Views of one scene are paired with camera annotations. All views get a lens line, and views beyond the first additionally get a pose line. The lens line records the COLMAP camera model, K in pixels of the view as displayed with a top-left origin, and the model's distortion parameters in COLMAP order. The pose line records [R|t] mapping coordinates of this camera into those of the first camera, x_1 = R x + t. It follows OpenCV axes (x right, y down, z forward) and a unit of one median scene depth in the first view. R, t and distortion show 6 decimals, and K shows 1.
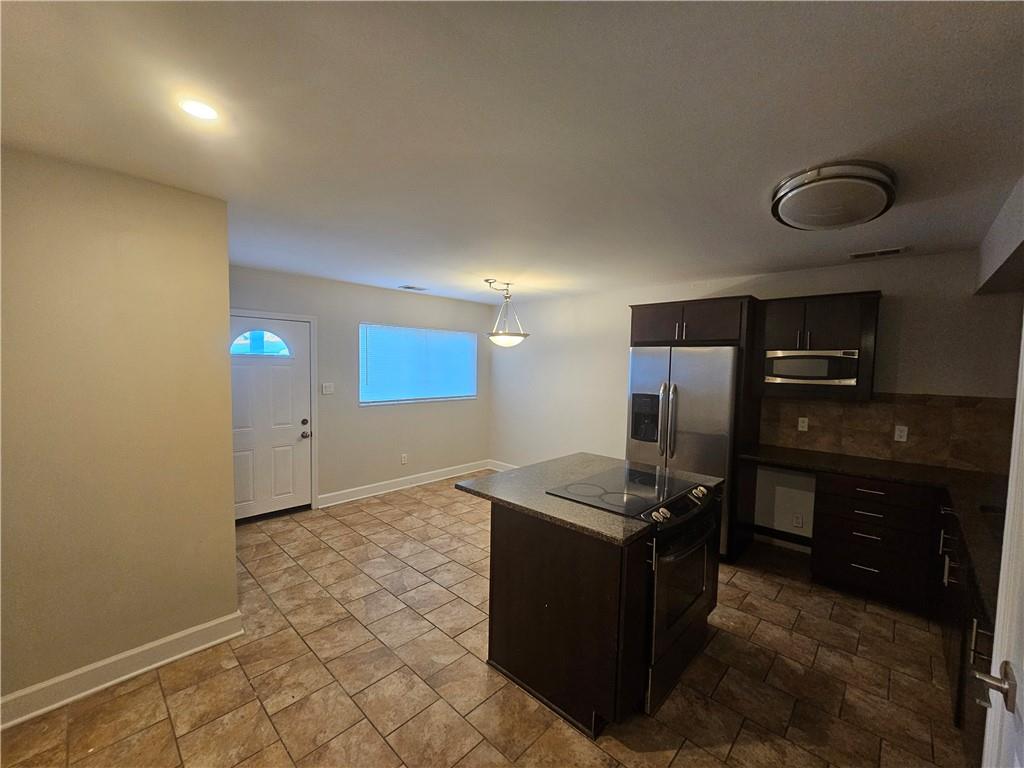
lens RADIAL K [[418.1, 0, 511.4], [0, 418.1, 385.4], [0, 0, 1]] dist [-0.000494, -0.000113]
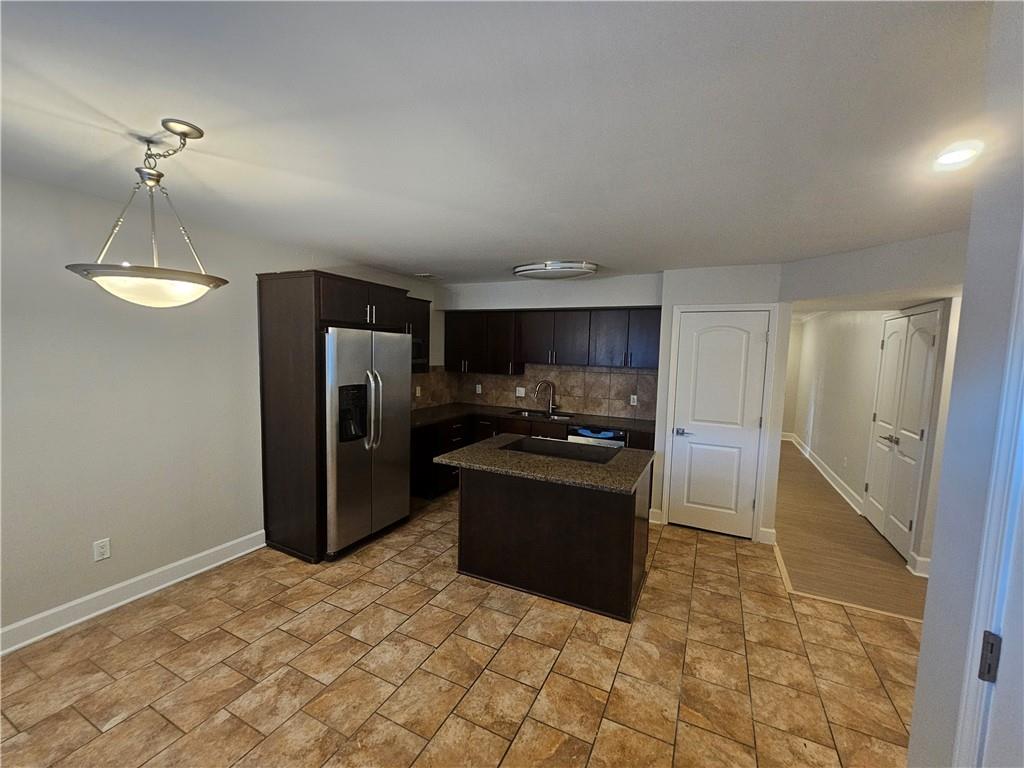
lens RADIAL K [[418.1, 0, 512.2], [0, 418.1, 388.8], [0, 0, 1]] dist [-0.000494, -0.000113]
pose [[-0.294360, -0.109561, 0.949394, -0.966291], [0.021963, 0.992369, 0.121330, -0.112686], [-0.955442, 0.056566, -0.289707, 1.591097]]
